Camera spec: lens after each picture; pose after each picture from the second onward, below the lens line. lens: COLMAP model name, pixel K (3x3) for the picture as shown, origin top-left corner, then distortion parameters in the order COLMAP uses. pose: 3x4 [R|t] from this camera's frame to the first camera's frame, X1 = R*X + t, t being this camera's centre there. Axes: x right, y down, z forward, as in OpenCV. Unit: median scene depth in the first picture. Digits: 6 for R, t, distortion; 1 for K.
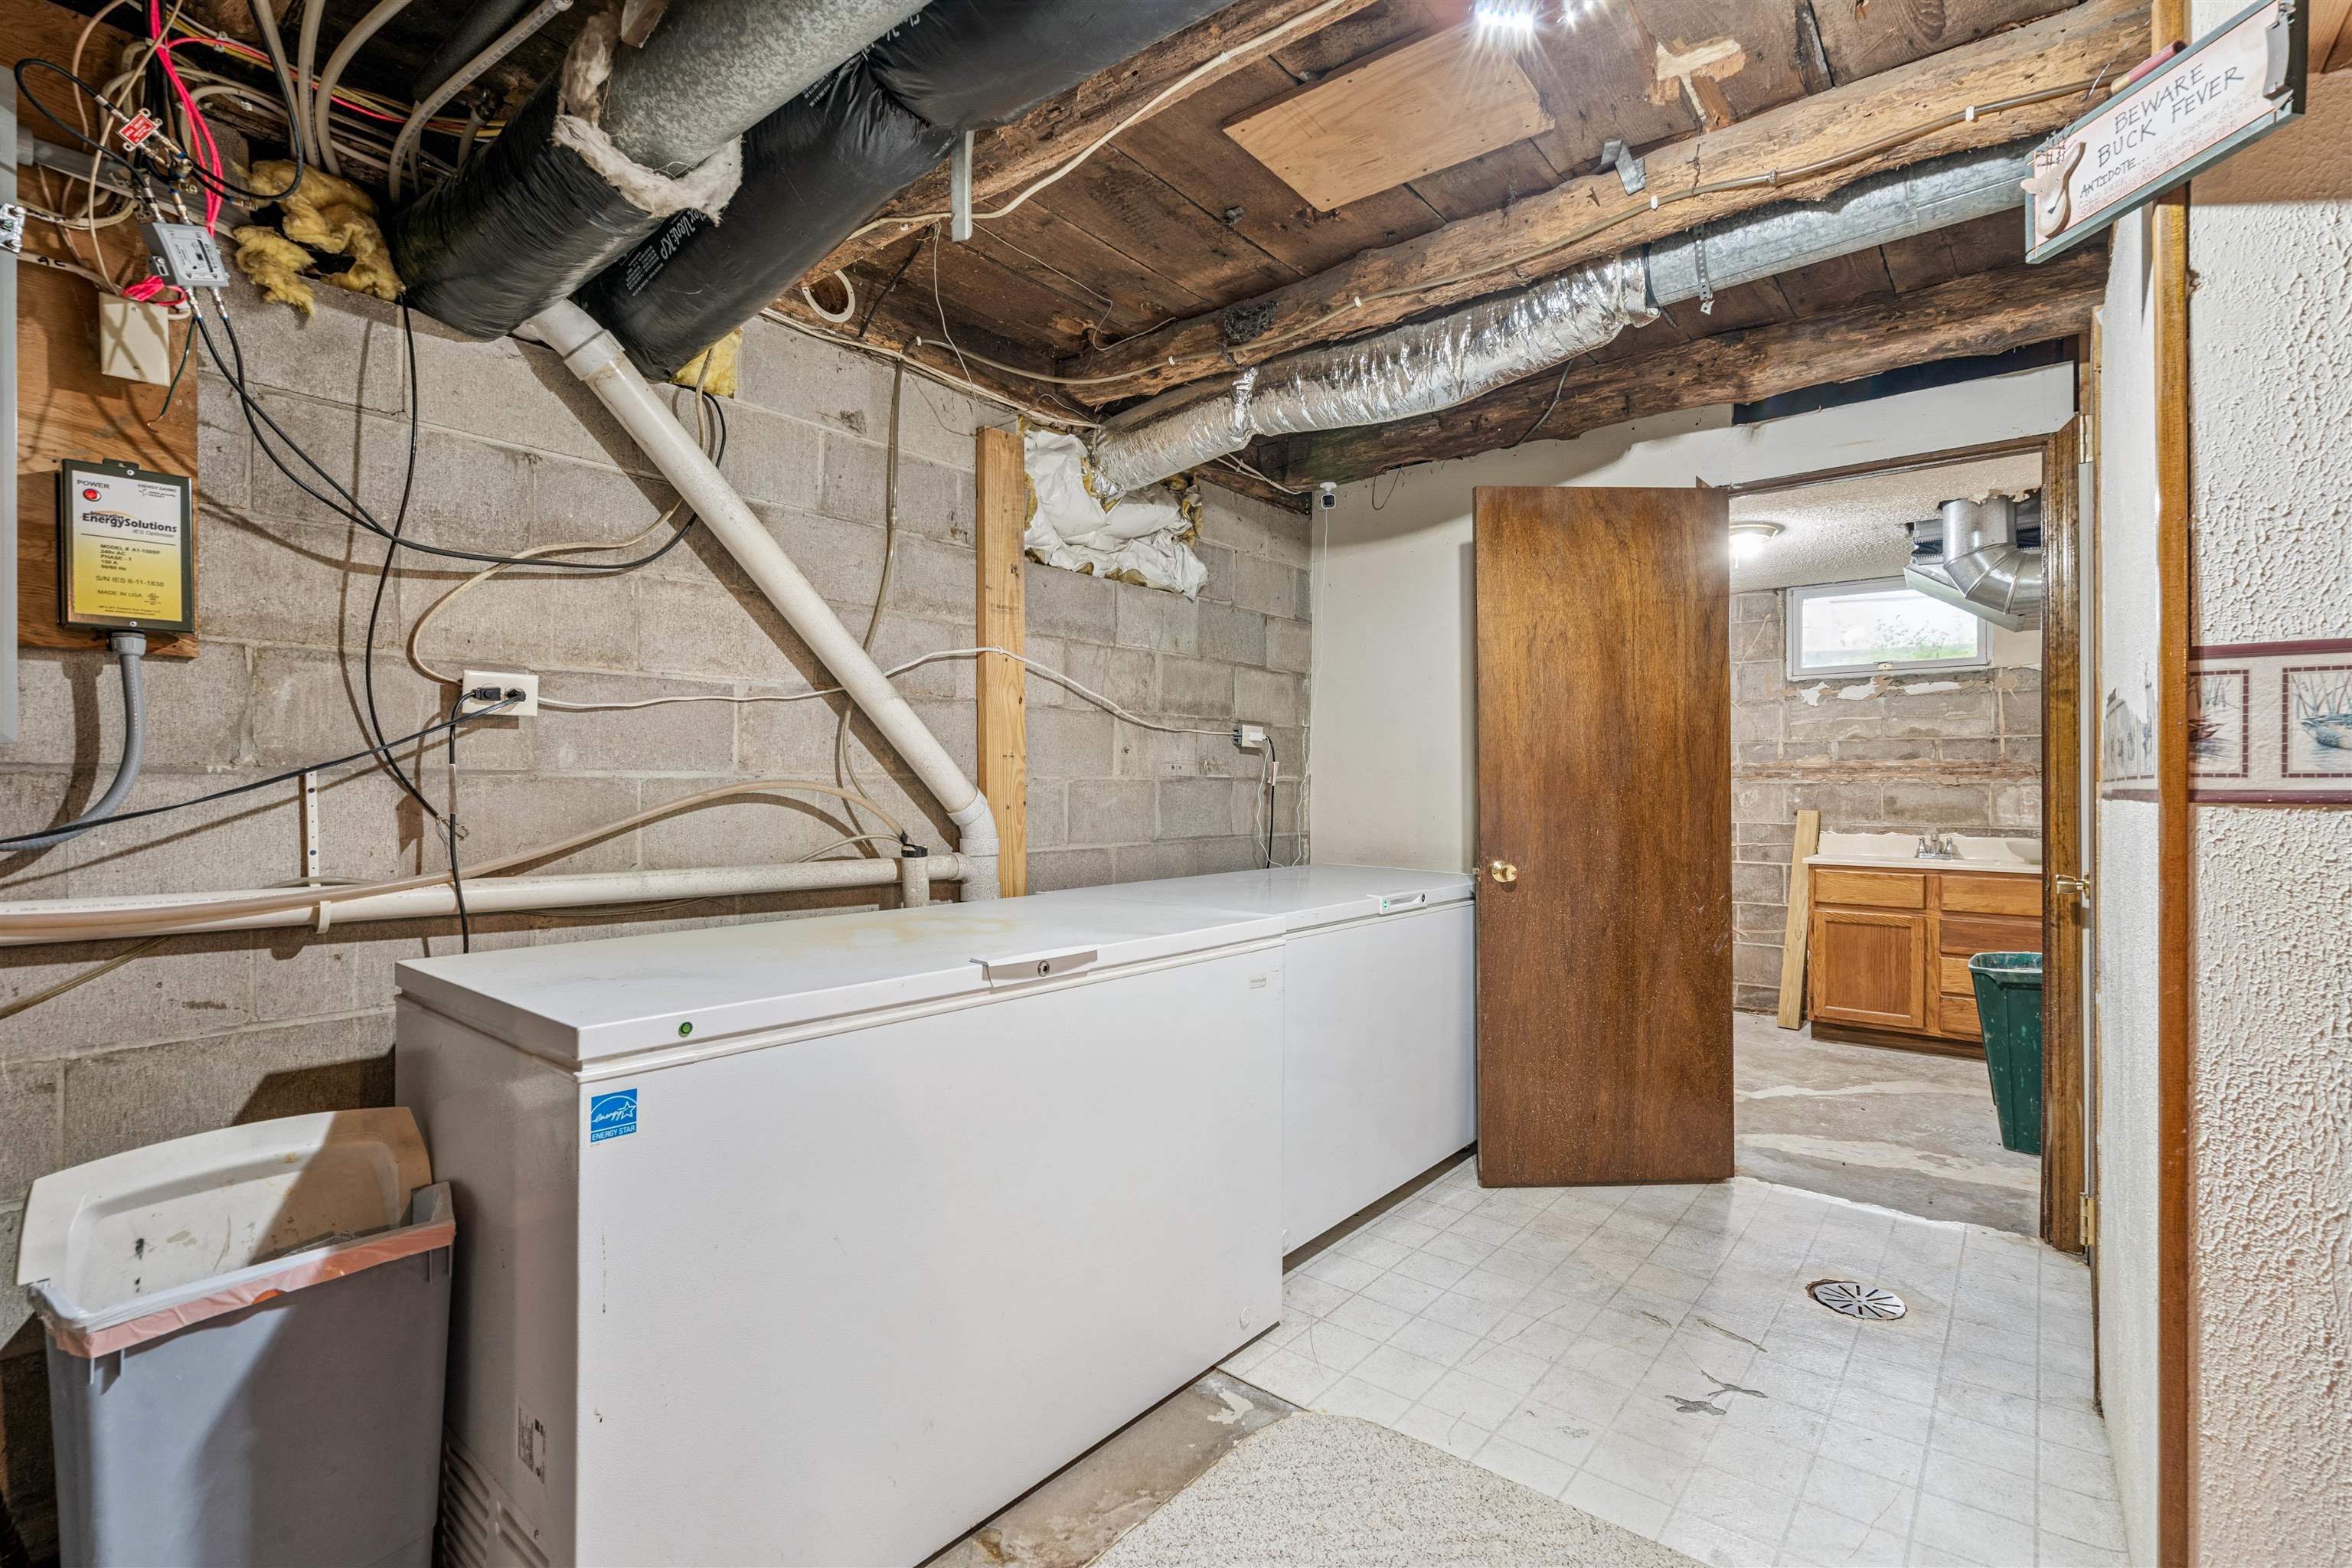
lens RADIAL K [[1067.7, 0, 1174.4], [0, 1067.7, 788.7], [0, 0, 1]] dist [-0.005679, 0.001567]
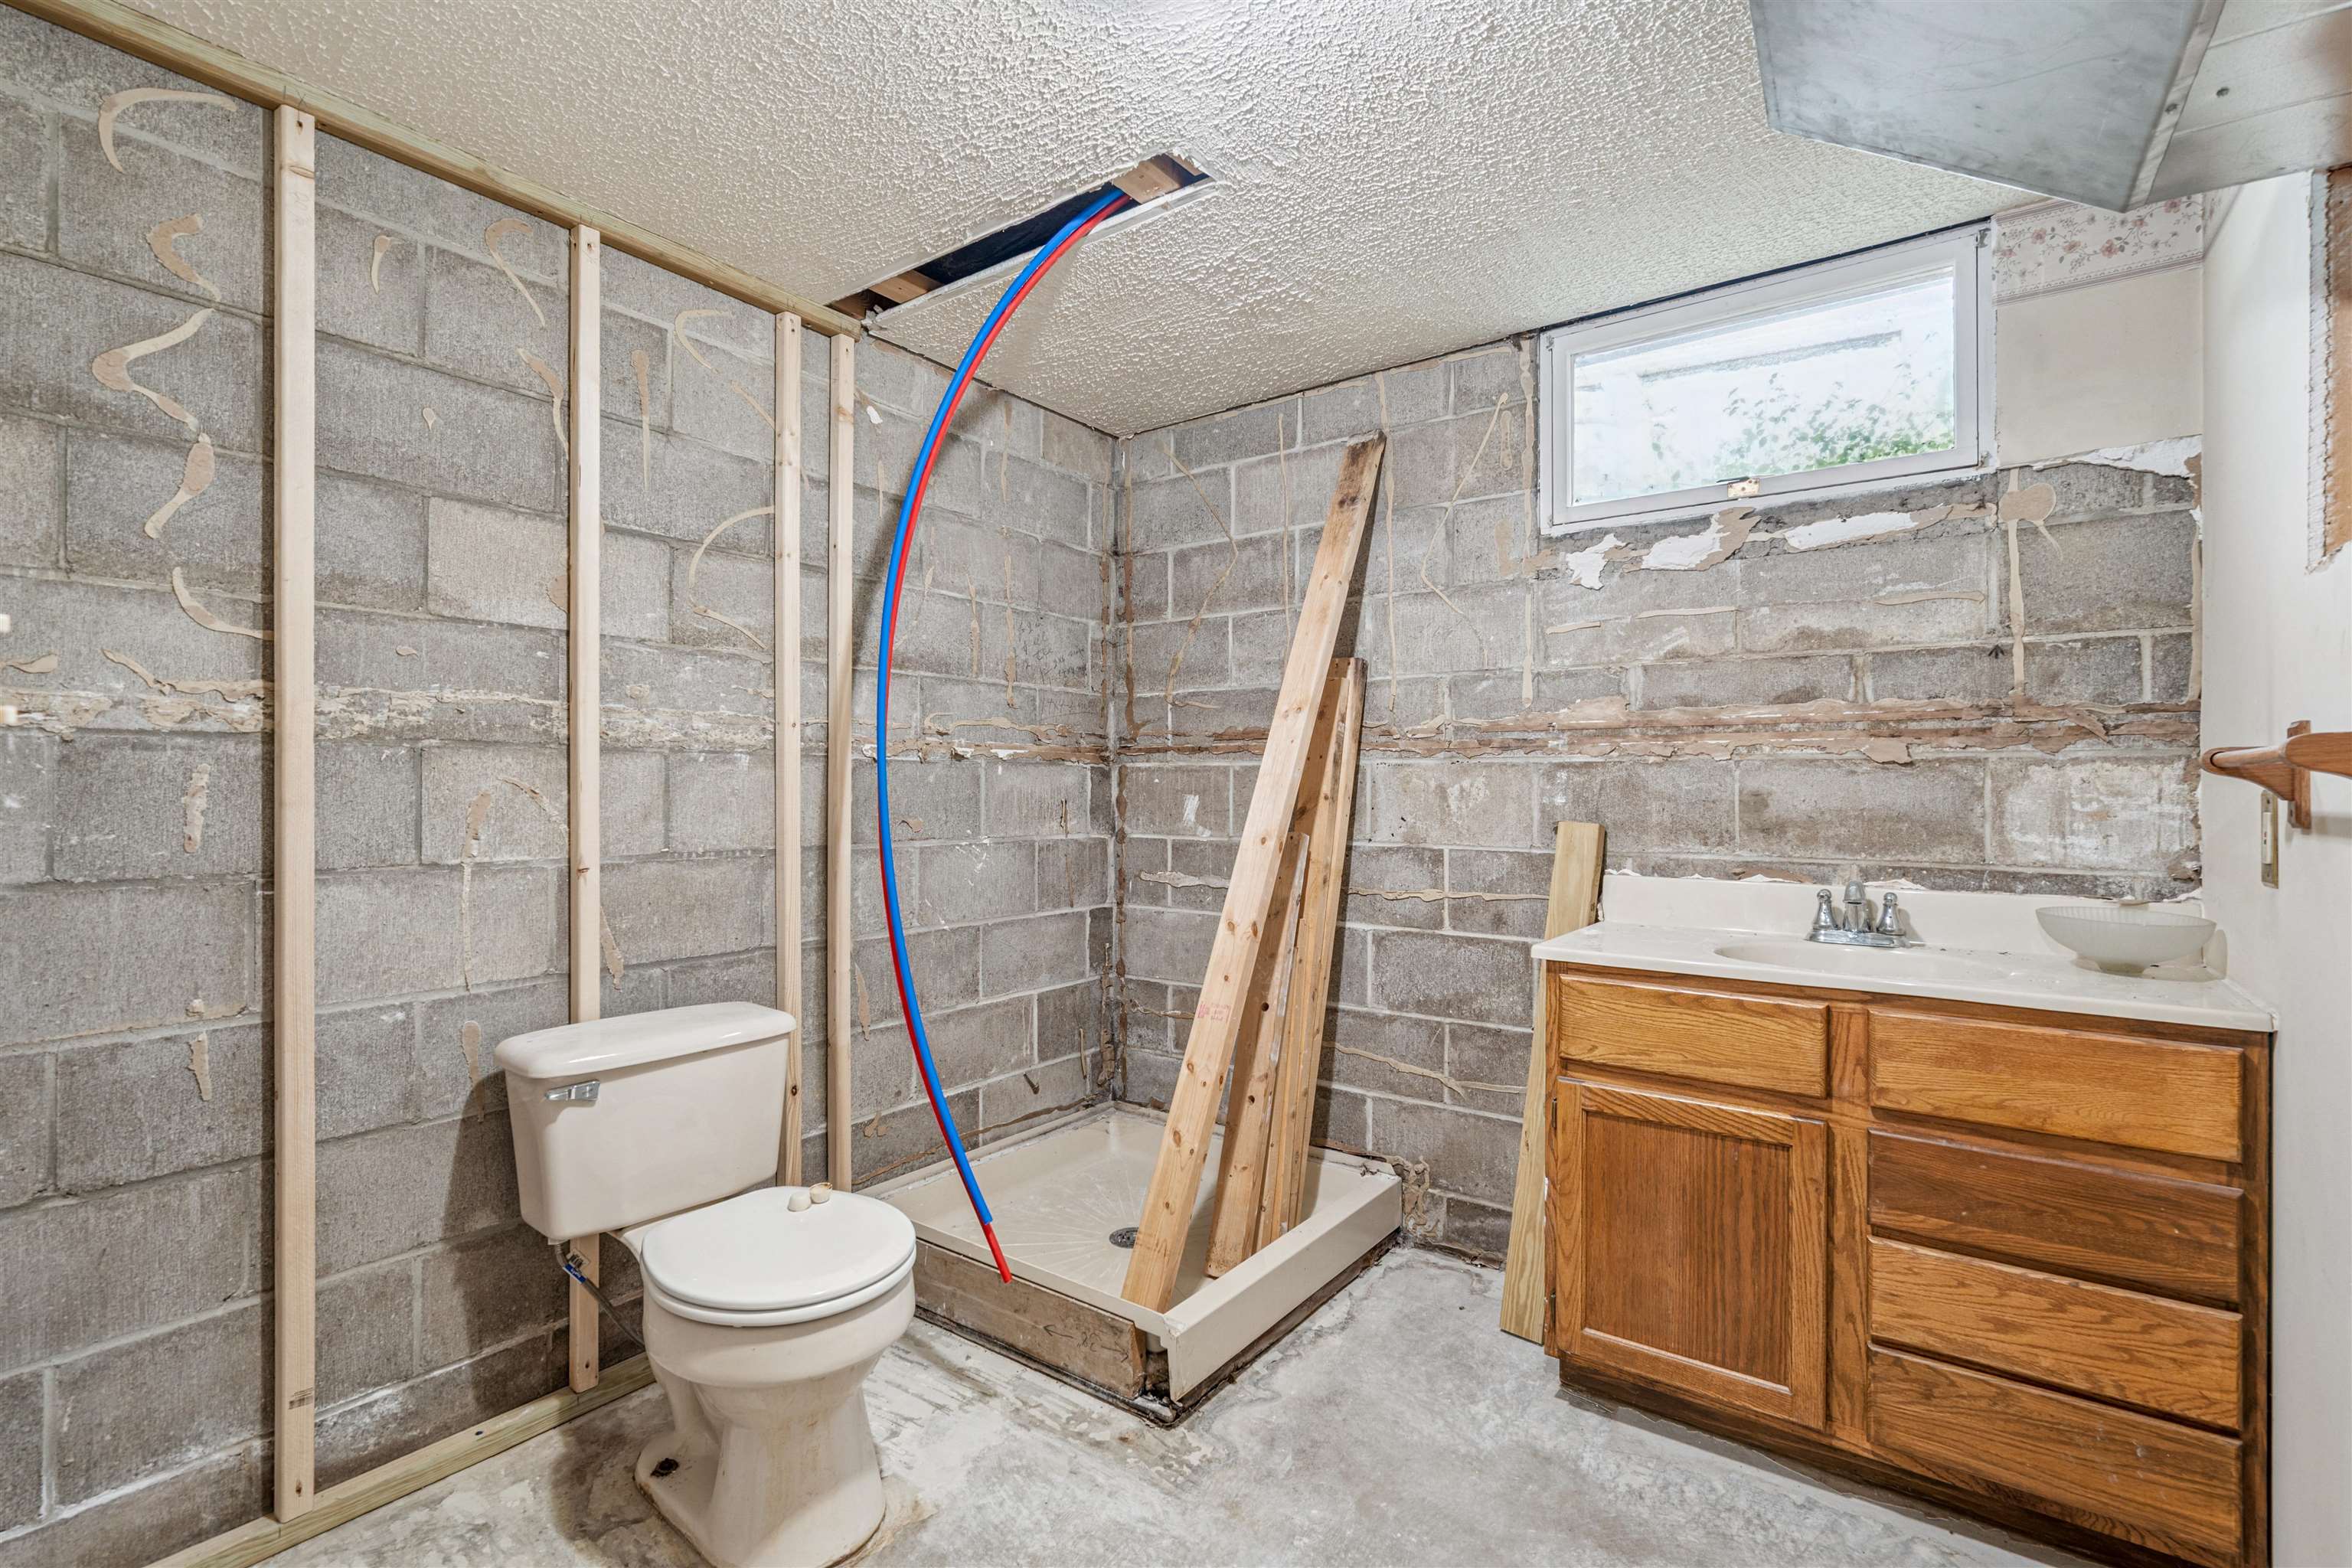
lens RADIAL K [[1067.7, 0, 1176.2], [0, 1067.7, 784.9], [0, 0, 1]] dist [-0.005679, 0.001567]
pose [[0.998748, 0.003907, 0.049866, 0.429531], [-0.003557, 0.999968, -0.007100, 0.008836], [-0.049892, 0.006914, 0.998731, 0.599213]]
